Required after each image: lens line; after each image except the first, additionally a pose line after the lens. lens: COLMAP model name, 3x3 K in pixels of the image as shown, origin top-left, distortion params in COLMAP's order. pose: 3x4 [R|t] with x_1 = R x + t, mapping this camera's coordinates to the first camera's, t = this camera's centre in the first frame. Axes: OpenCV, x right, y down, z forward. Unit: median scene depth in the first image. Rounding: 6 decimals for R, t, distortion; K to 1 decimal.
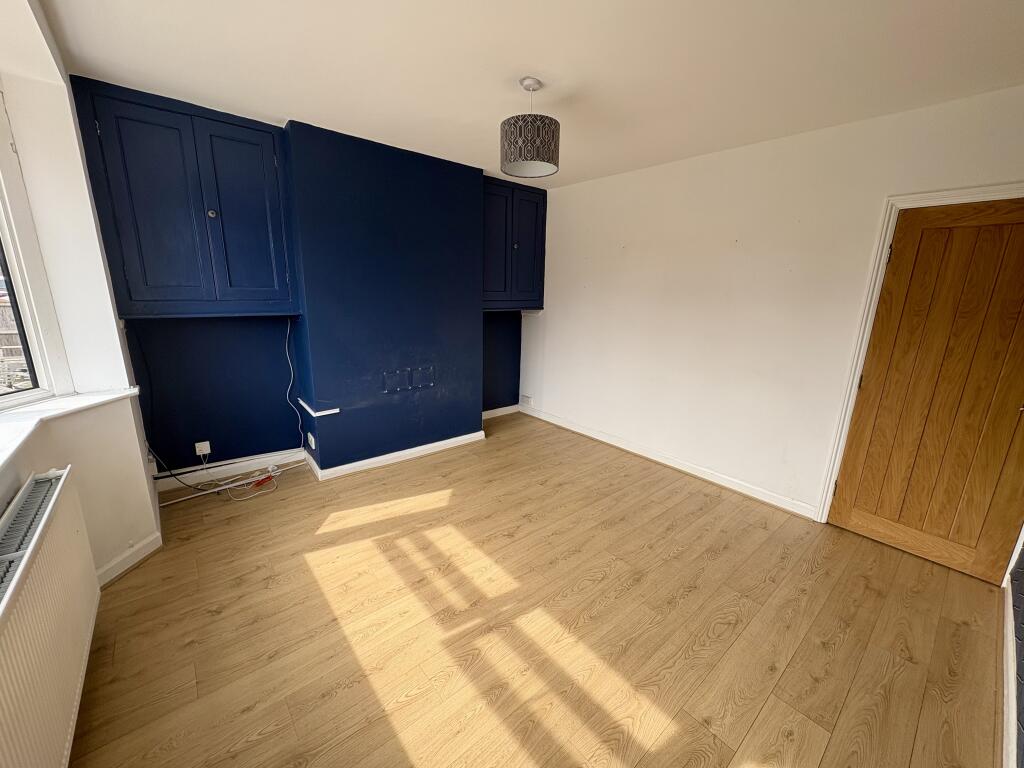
lens RADIAL K [[408.3, 0, 508.7], [0, 408.3, 376.4], [0, 0, 1]] dist [-0.000853, 0.000066]
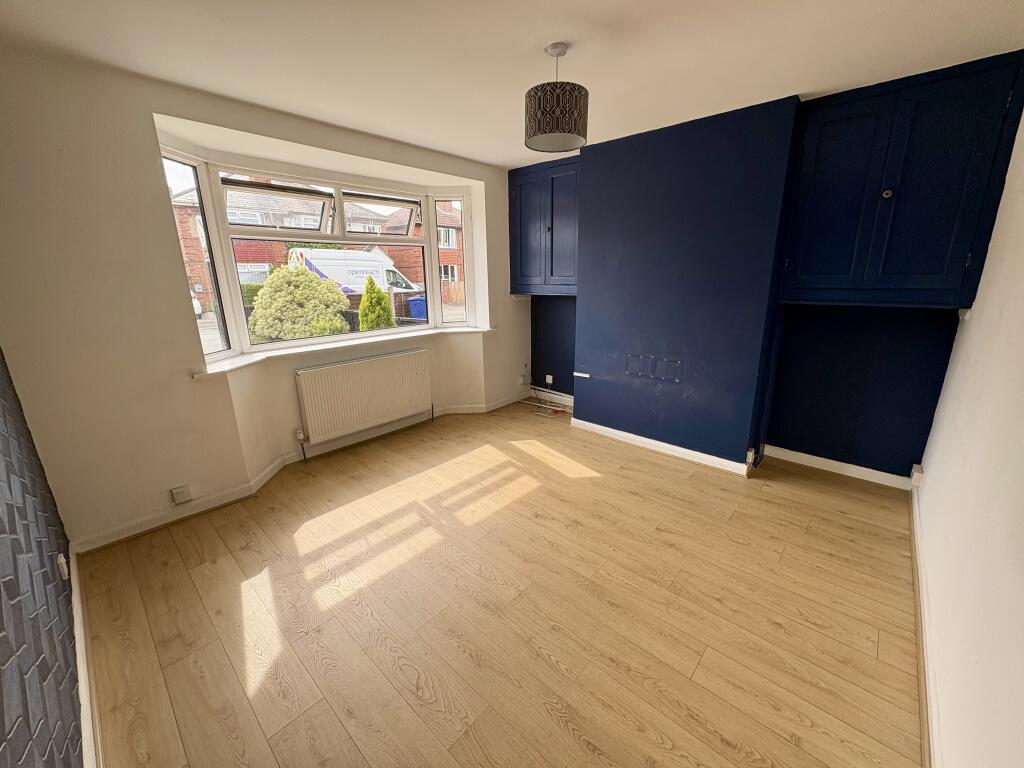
lens RADIAL K [[408.3, 0, 514.9], [0, 408.3, 376.7], [0, 0, 1]] dist [-0.000853, 0.000066]
pose [[0.136837, 0.217430, -0.966437, 0.811219], [-0.198049, 0.961921, 0.188372, -0.111867], [0.970594, 0.165625, 0.174688, 0.635651]]
